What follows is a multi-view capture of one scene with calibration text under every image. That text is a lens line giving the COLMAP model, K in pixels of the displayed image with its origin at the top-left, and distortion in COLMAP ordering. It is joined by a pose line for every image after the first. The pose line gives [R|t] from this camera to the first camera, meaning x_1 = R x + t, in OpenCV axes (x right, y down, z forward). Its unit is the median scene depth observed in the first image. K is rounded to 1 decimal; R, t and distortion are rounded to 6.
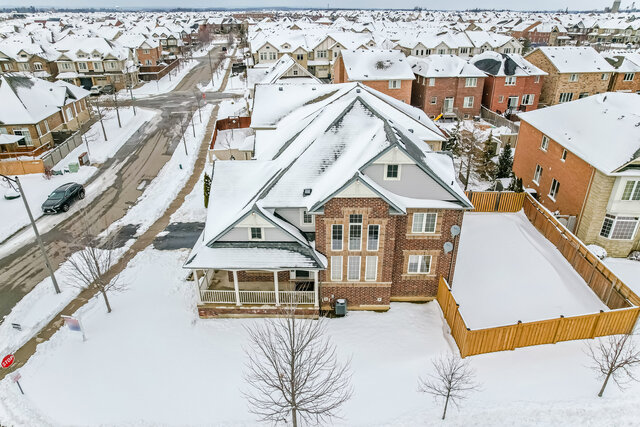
lens RADIAL K [[419.9, 0, 323.4], [0, 419.9, 214.3], [0, 0, 1]] dist [-0.082939, 0.079281]
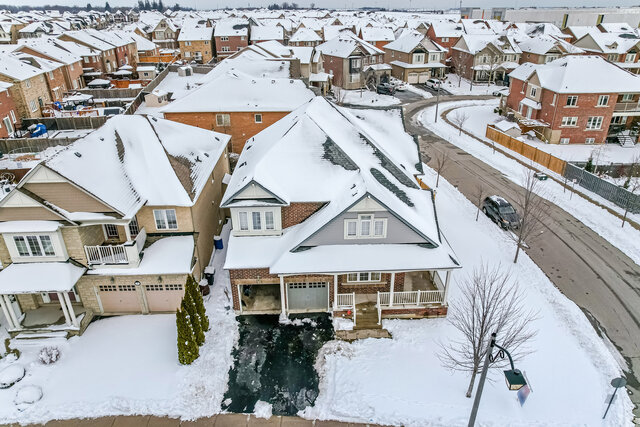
lens RADIAL K [[431.6, 0, 324.4], [0, 431.6, 214.2], [0, 0, 1]] dist [-0.092656, 0.090295]
pose [[-0.053777, -0.439602, 0.896581, -0.449006], [0.445736, 0.792893, 0.415499, -0.210116], [-0.893547, 0.421983, 0.153308, 0.404359]]
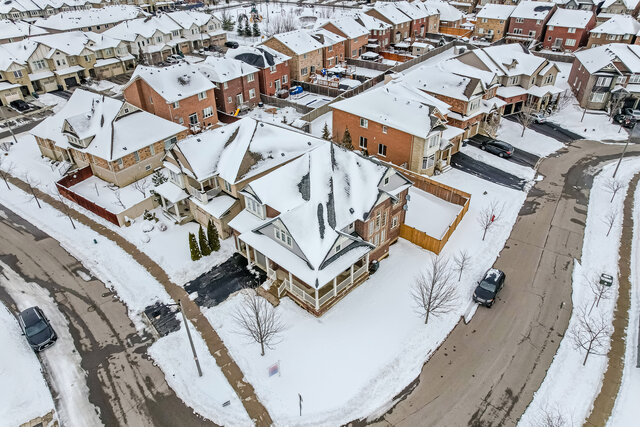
lens RADIAL K [[419.9, 0, 323.4], [0, 419.9, 214.3], [0, 0, 1]] dist [-0.082939, 0.079281]
pose [[0.685570, -0.406022, 0.604268, -0.416639], [0.332622, 0.913025, 0.236108, -0.173926], [-0.647577, 0.039124, 0.760995, -0.063510]]
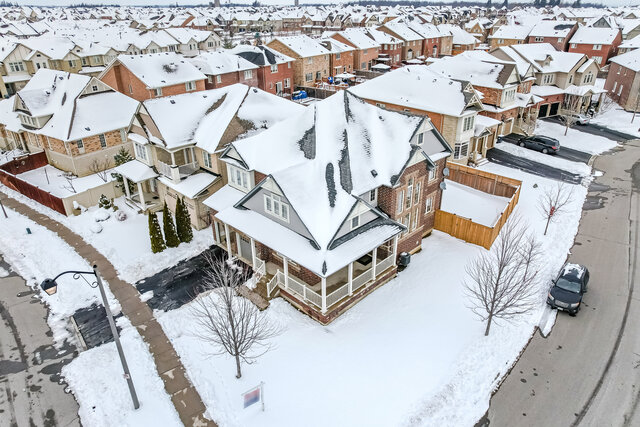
lens RADIAL K [[431.6, 0, 324.4], [0, 431.6, 214.2], [0, 0, 1]] dist [-0.092656, 0.090295]
pose [[0.692780, -0.323745, 0.644396, -0.351866], [0.323677, 0.938097, 0.123320, -0.051320], [-0.644430, 0.123143, 0.754683, 0.078882]]
